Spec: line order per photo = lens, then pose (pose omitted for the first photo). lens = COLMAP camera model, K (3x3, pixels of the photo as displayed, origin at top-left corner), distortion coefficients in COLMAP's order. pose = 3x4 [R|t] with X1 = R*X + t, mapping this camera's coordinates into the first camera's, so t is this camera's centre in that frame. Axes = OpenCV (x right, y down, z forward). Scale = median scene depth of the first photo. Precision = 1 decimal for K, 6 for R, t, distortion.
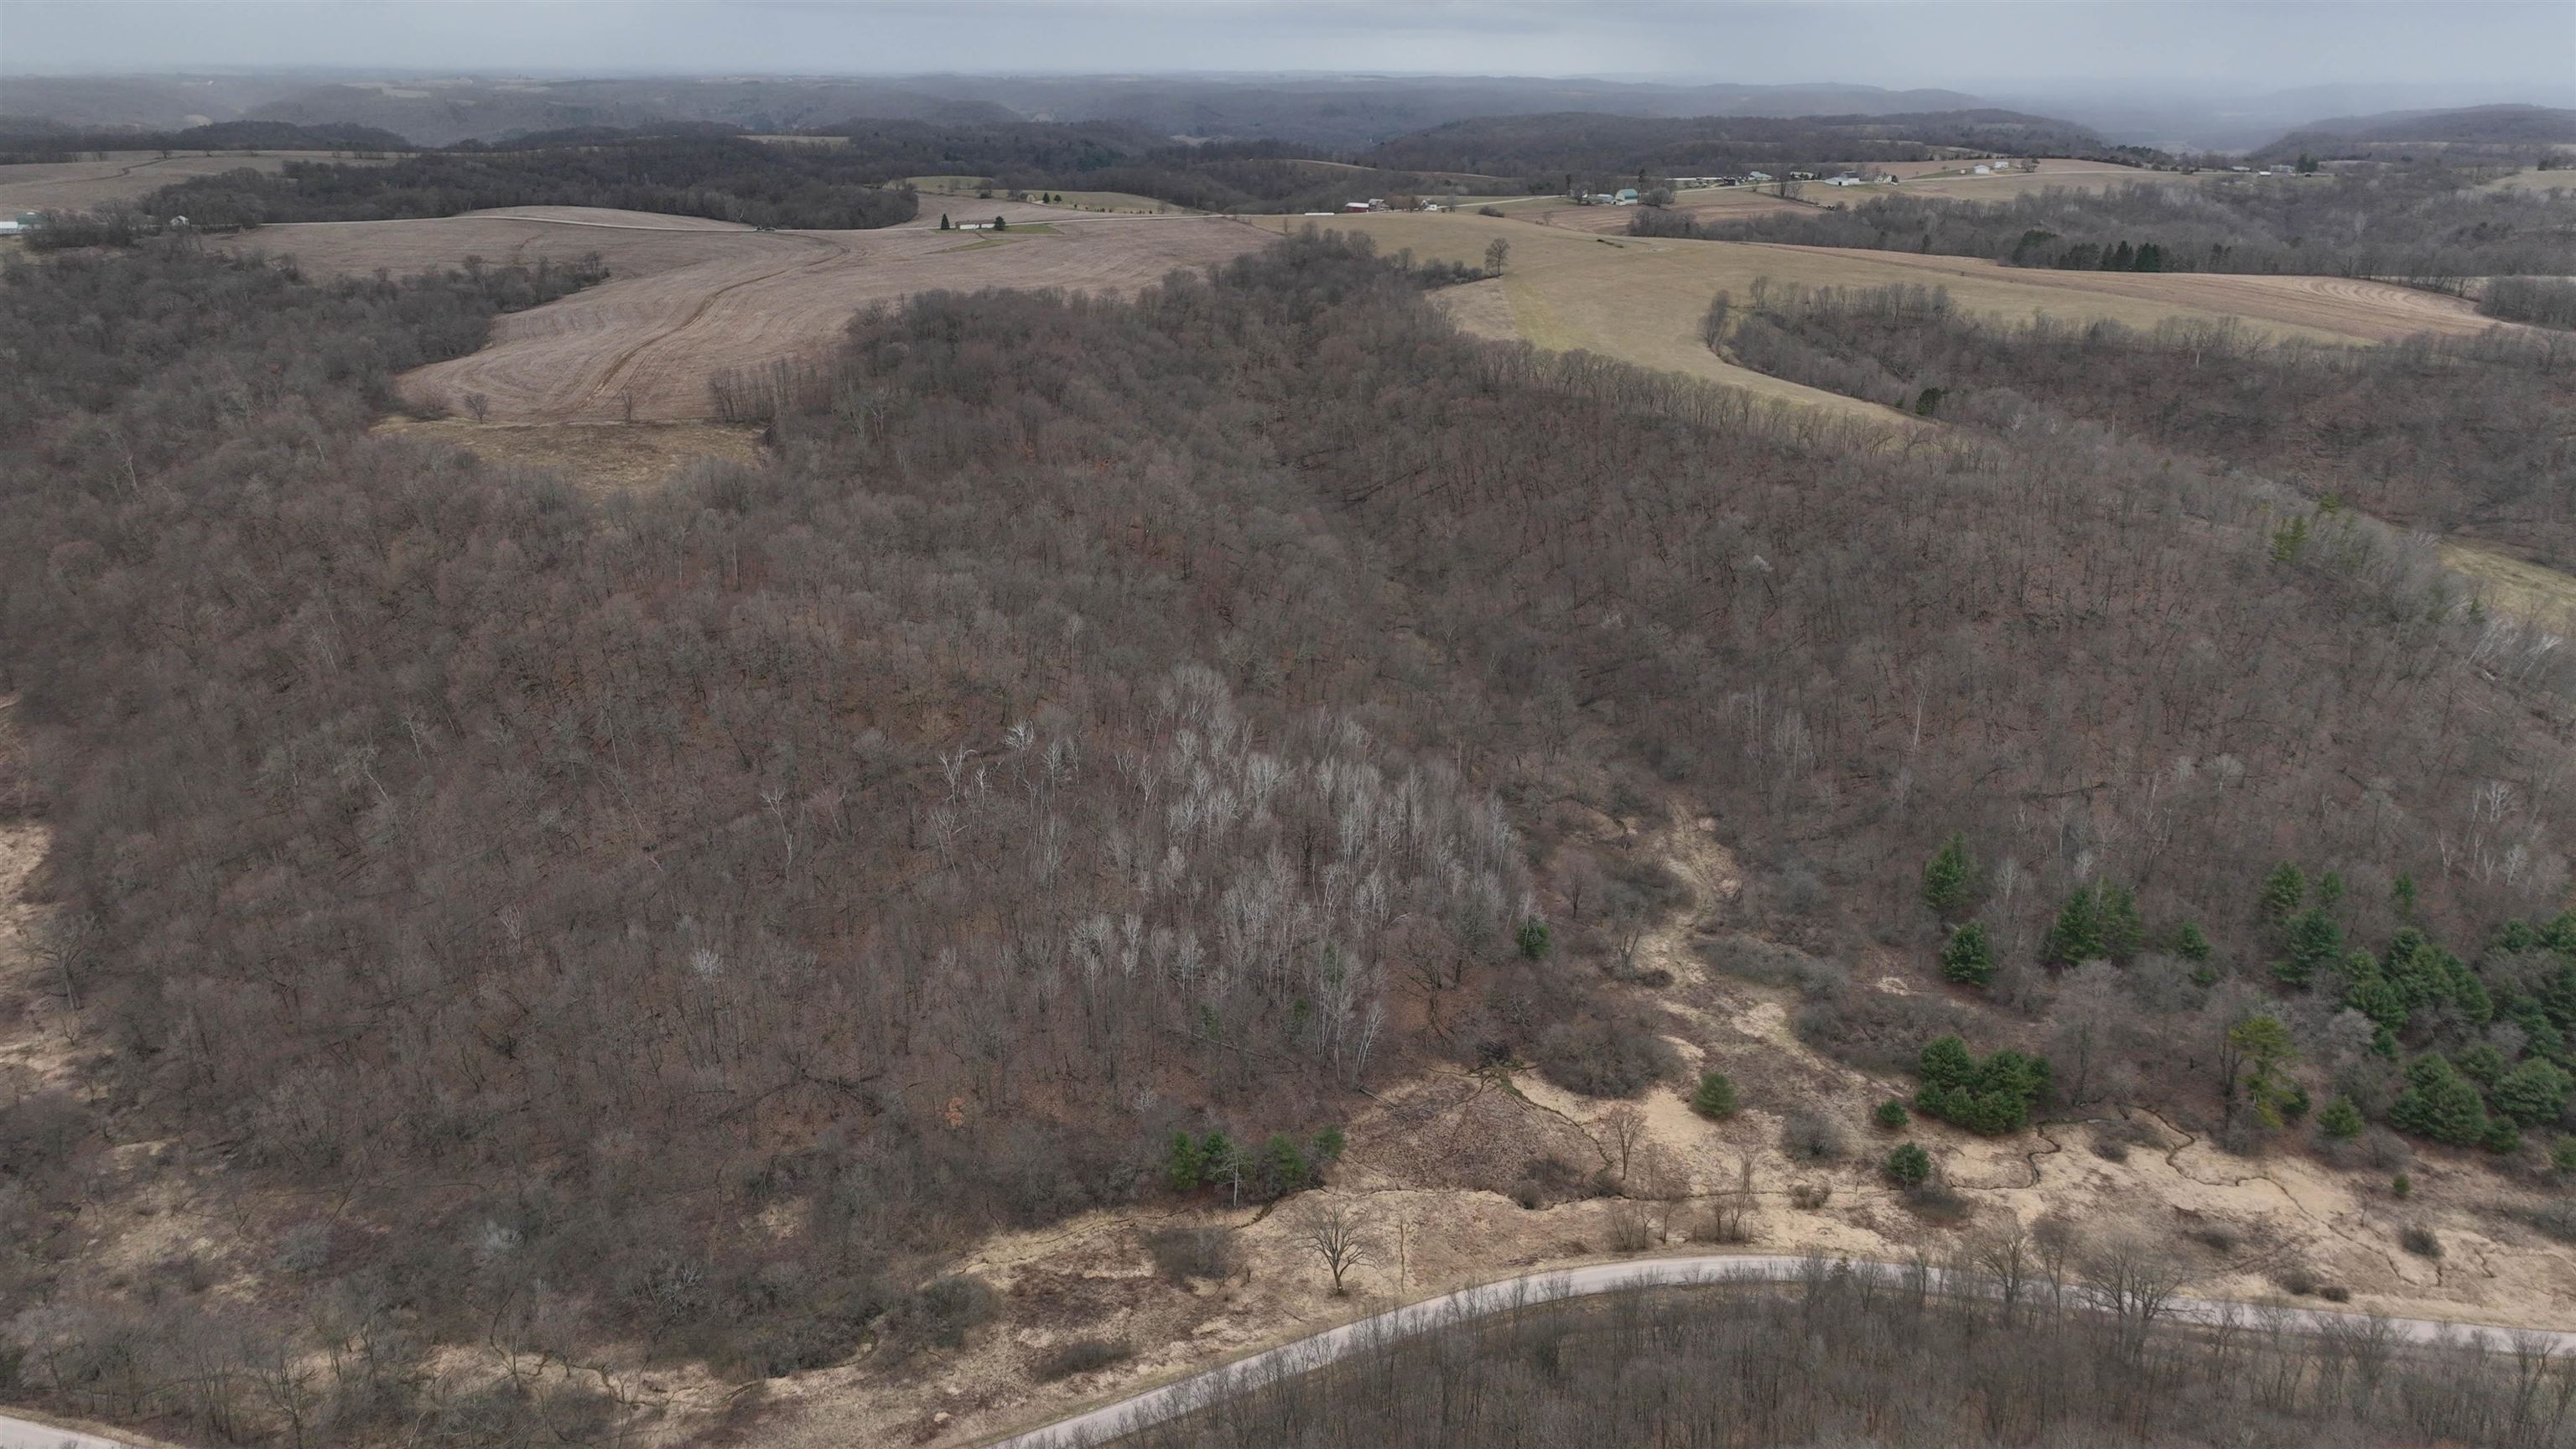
lens RADIAL K [[1814.1, 0, 1288.9], [0, 1814.1, 730.2], [0, 0, 1]] dist [-0.002640, 0.019291]
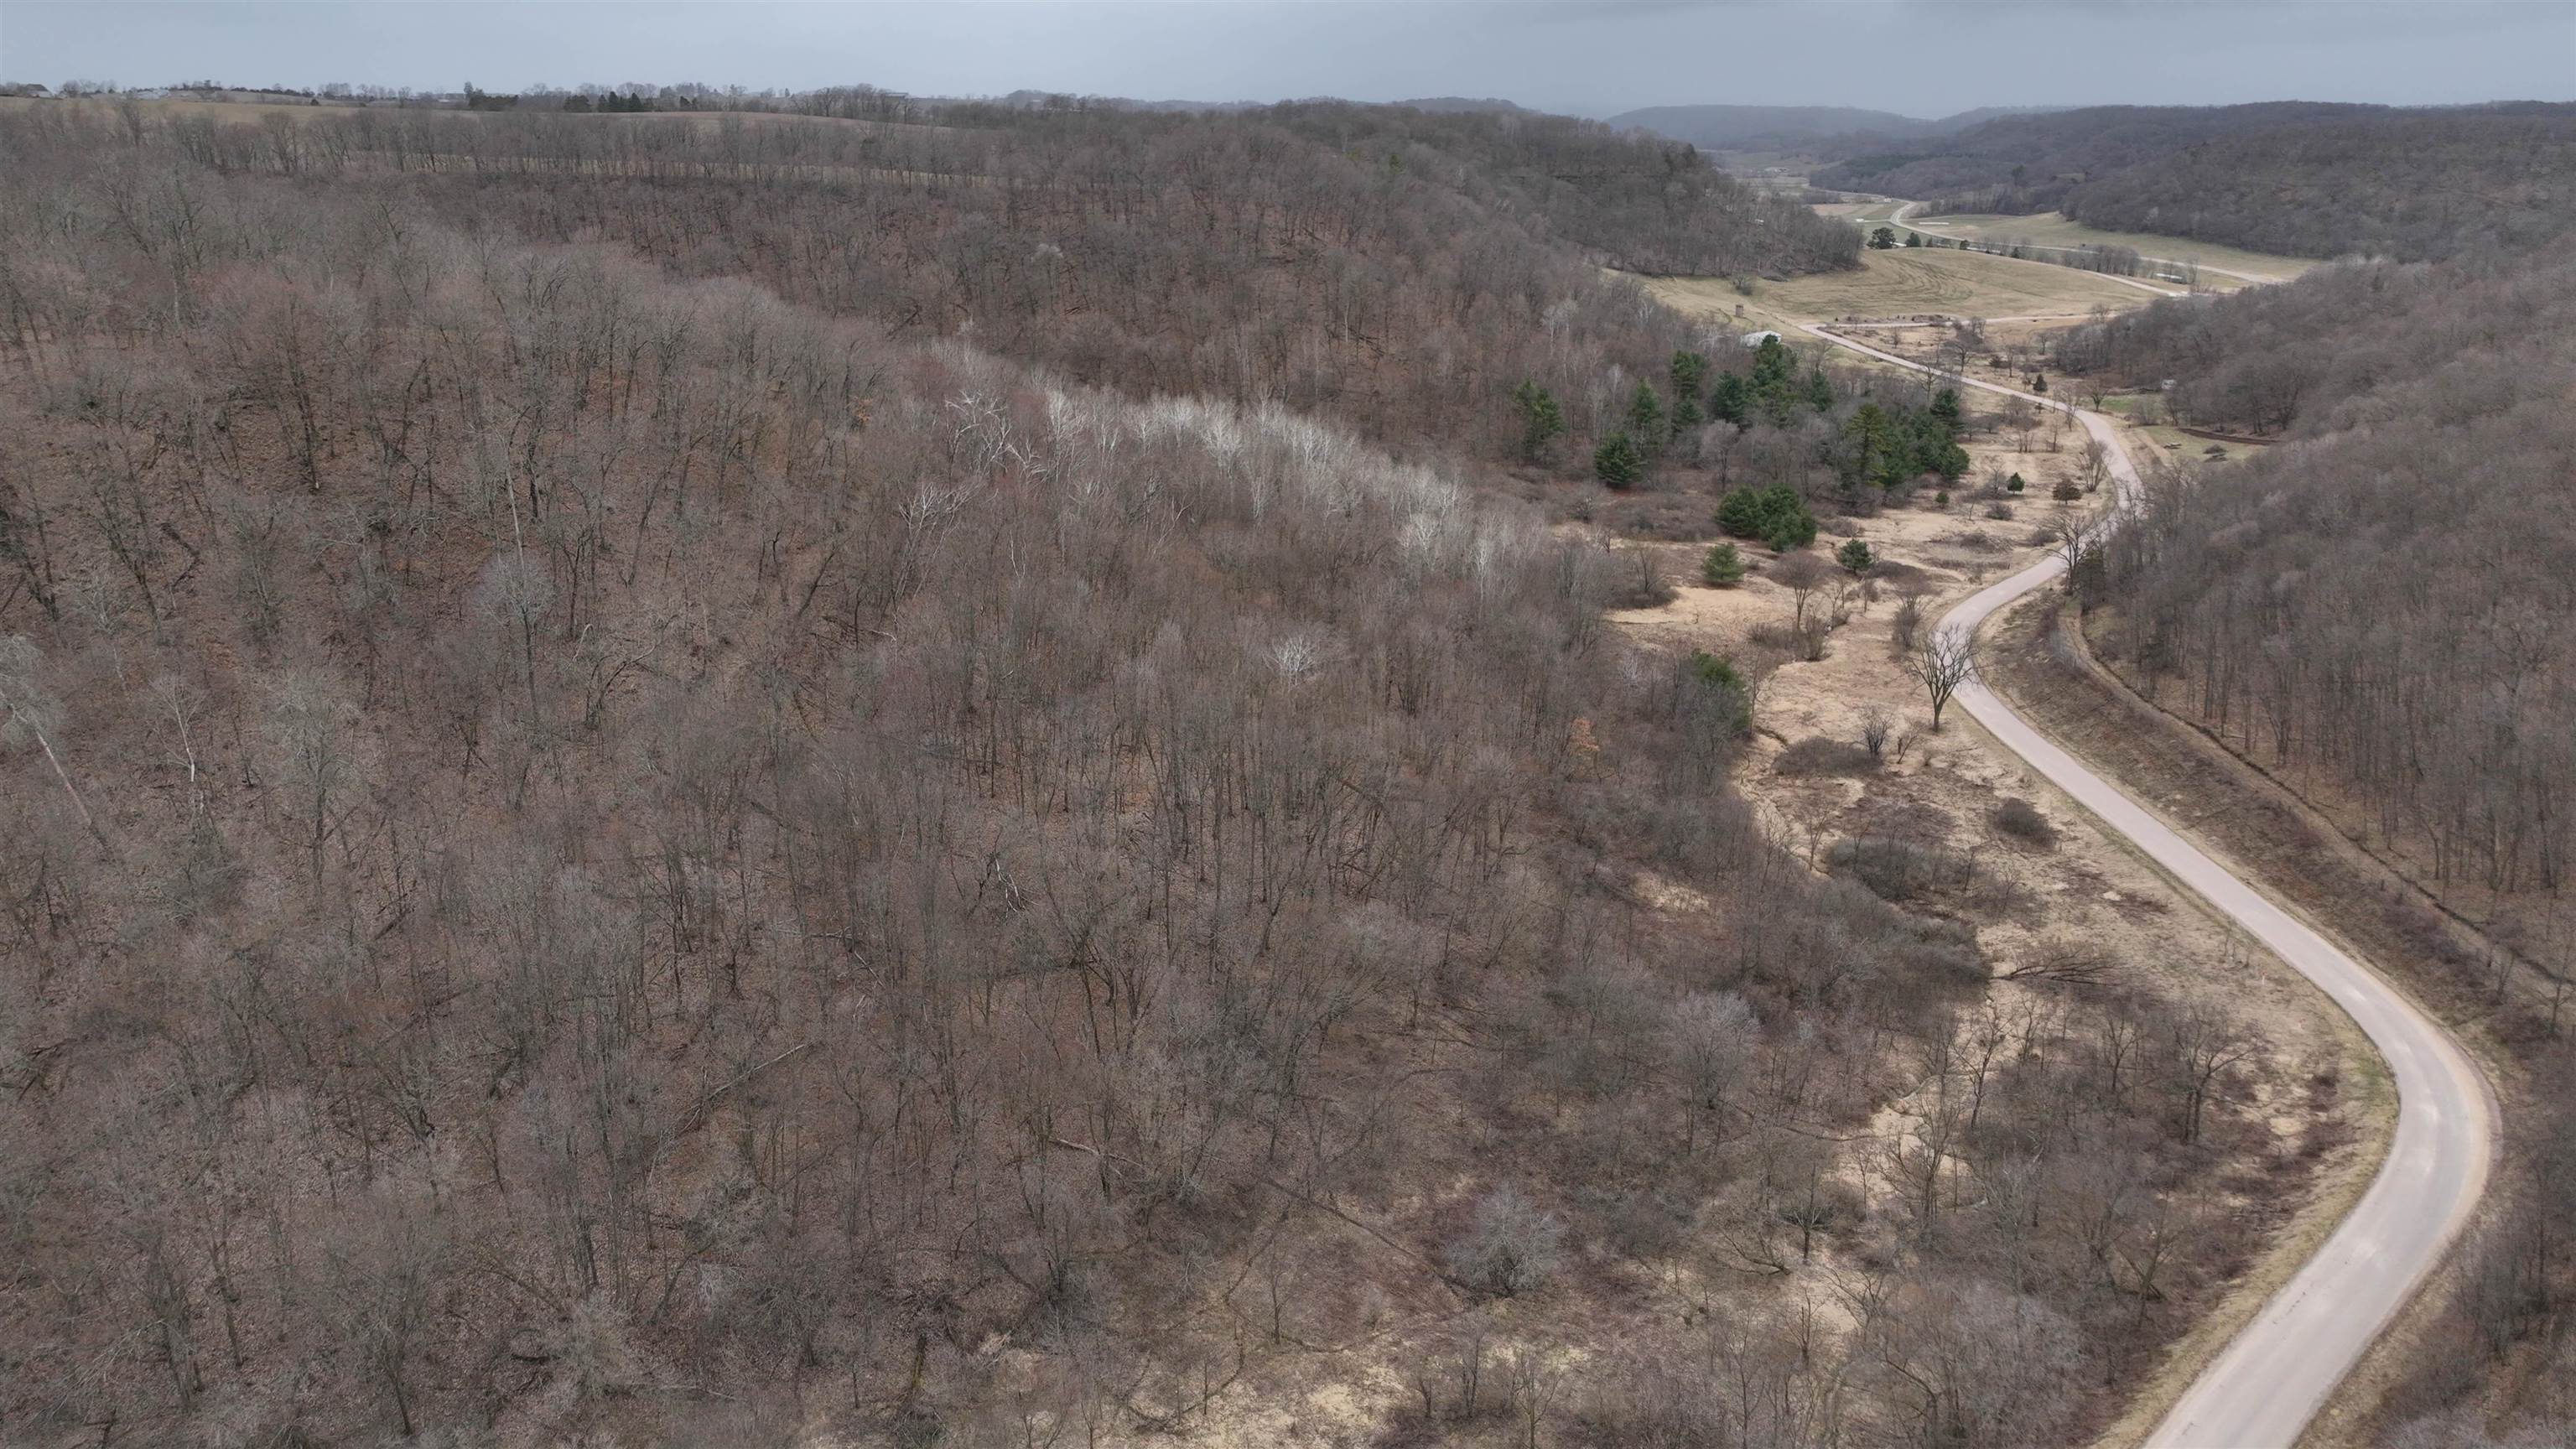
lens RADIAL K [[1814.1, 0, 1295.2], [0, 1814.1, 723.5], [0, 0, 1]] dist [-0.002640, 0.019291]
pose [[0.492038, -0.283674, 0.823060, -0.634230], [0.298217, 0.943144, 0.146784, 0.047759], [-0.817903, 0.173227, 0.548659, 0.522225]]
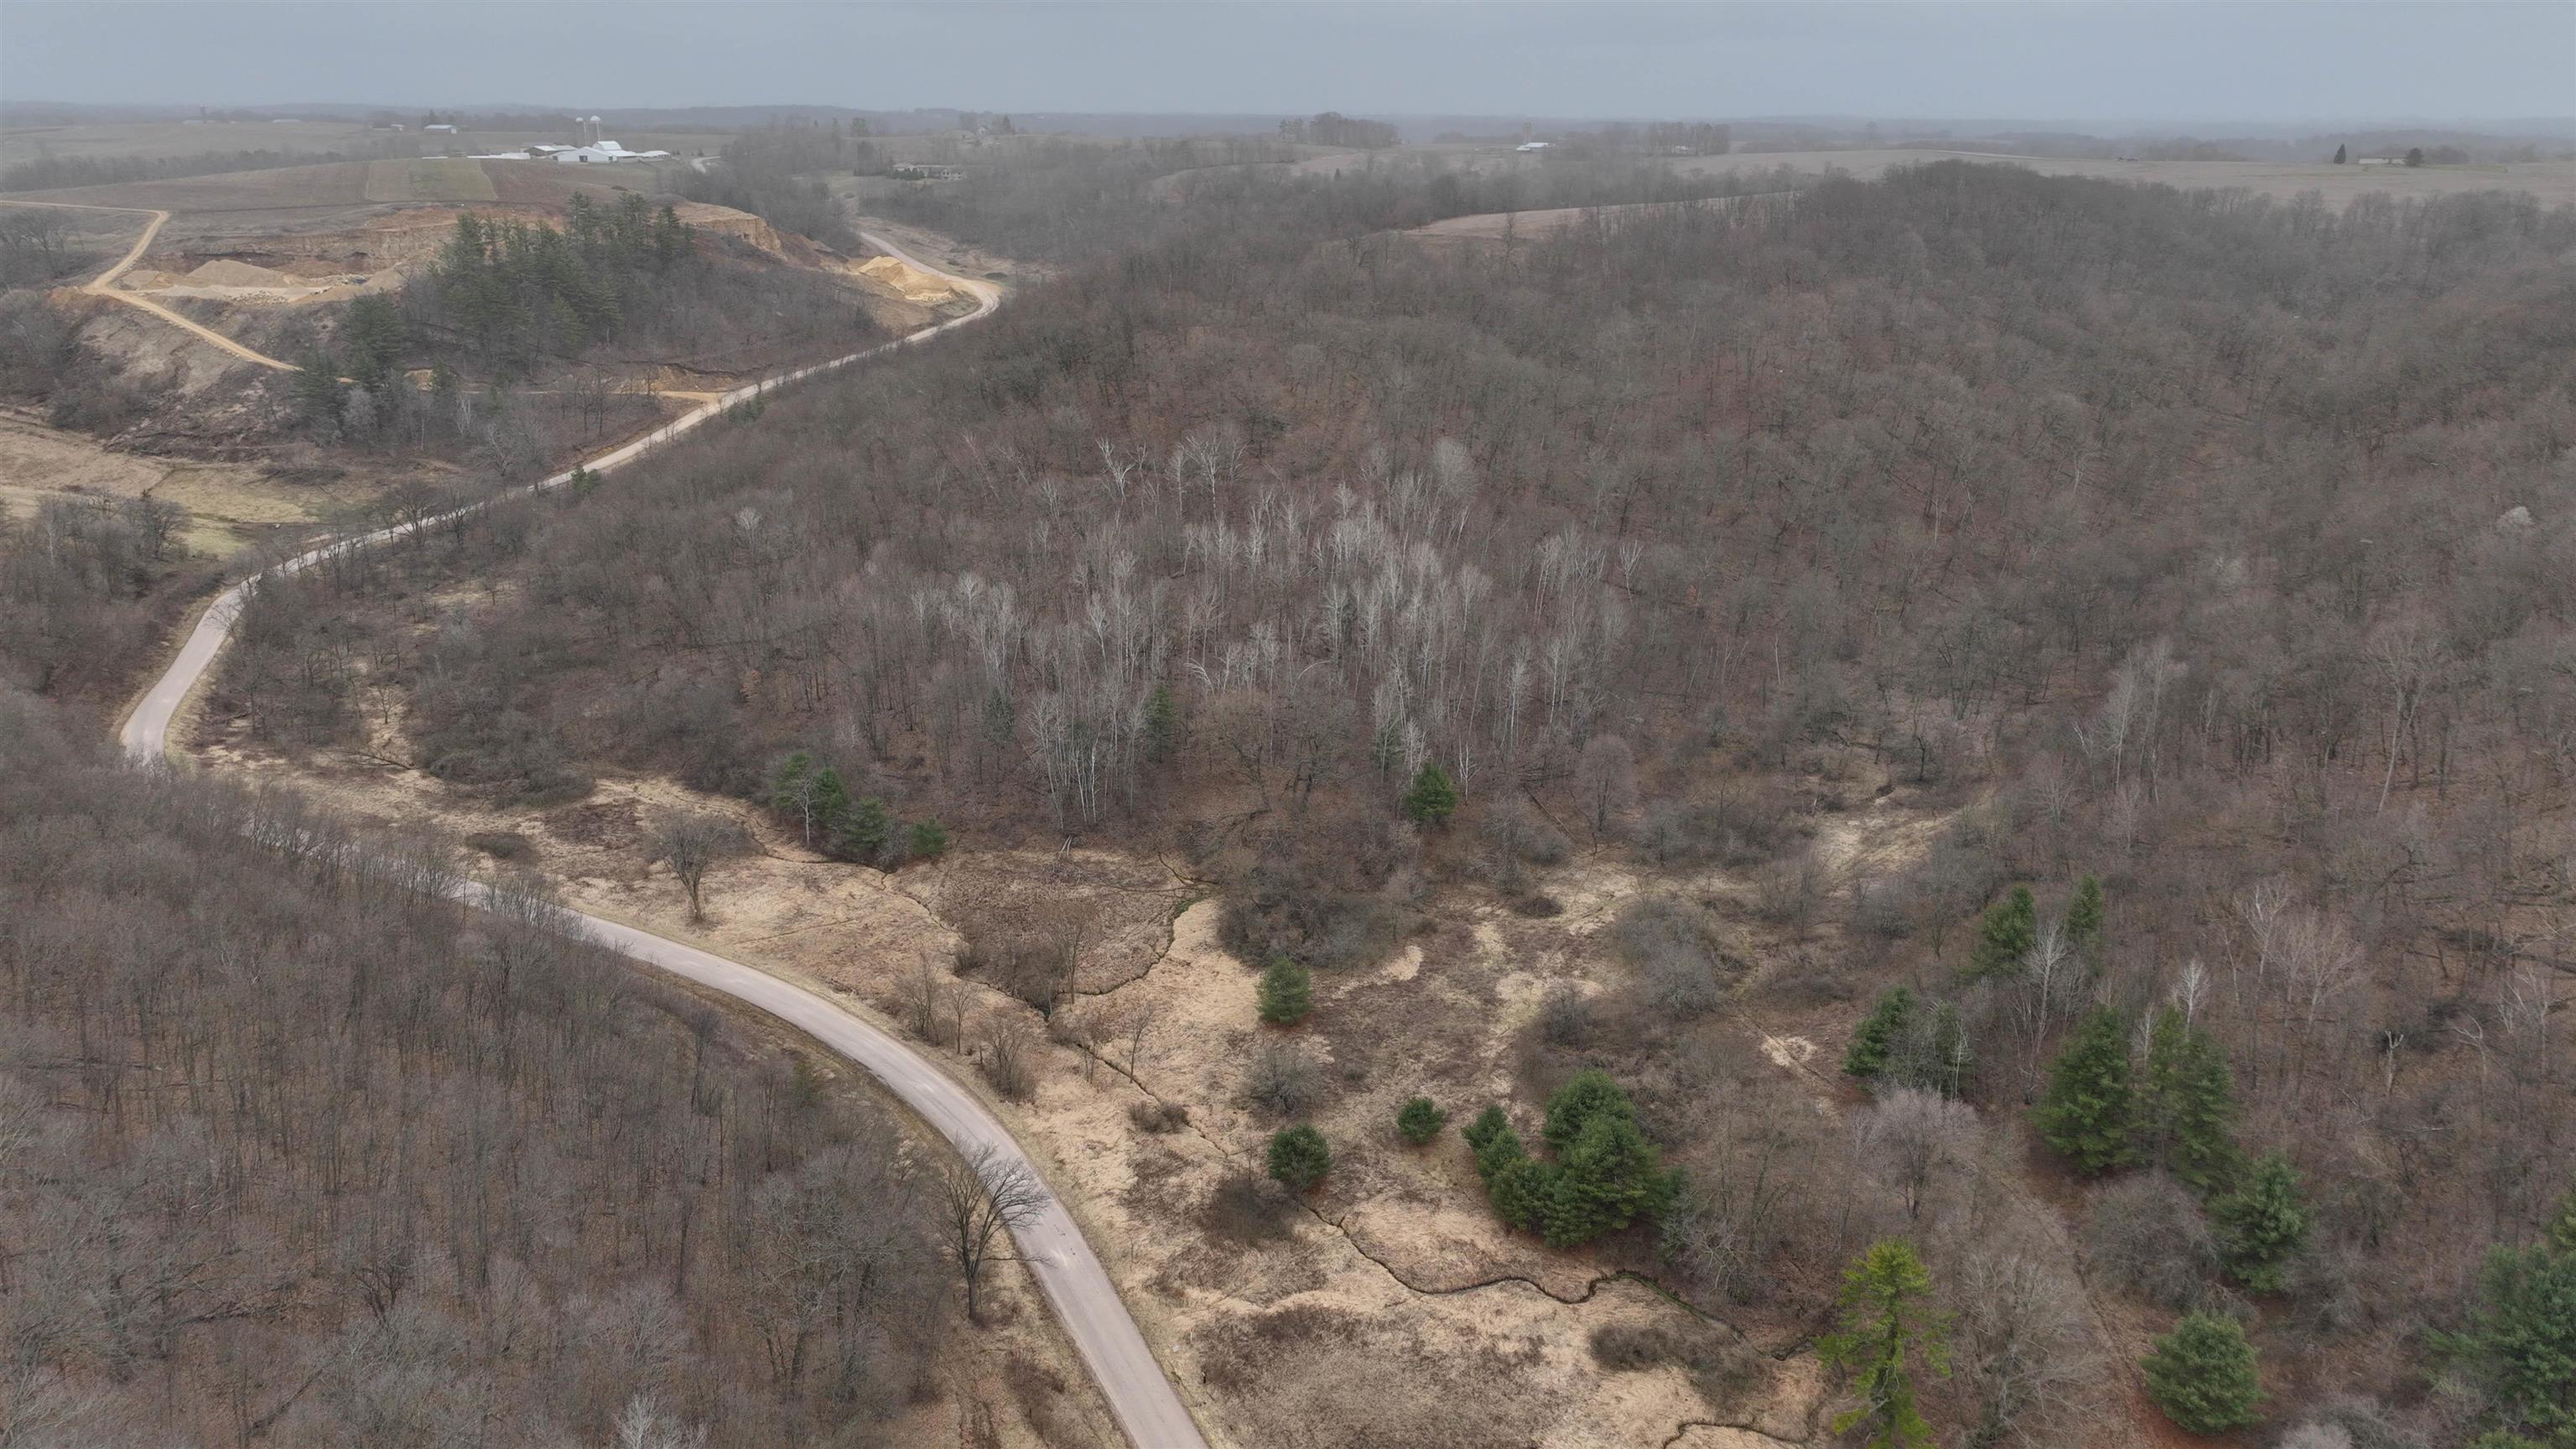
lens RADIAL K [[1814.1, 0, 1283.7], [0, 1814.1, 729.3], [0, 0, 1]] dist [-0.002640, 0.019291]
pose [[0.563925, 0.264538, -0.782310, 0.615216], [-0.289850, 0.950443, 0.112454, 0.021221], [0.773289, 0.163337, 0.612654, 0.451643]]
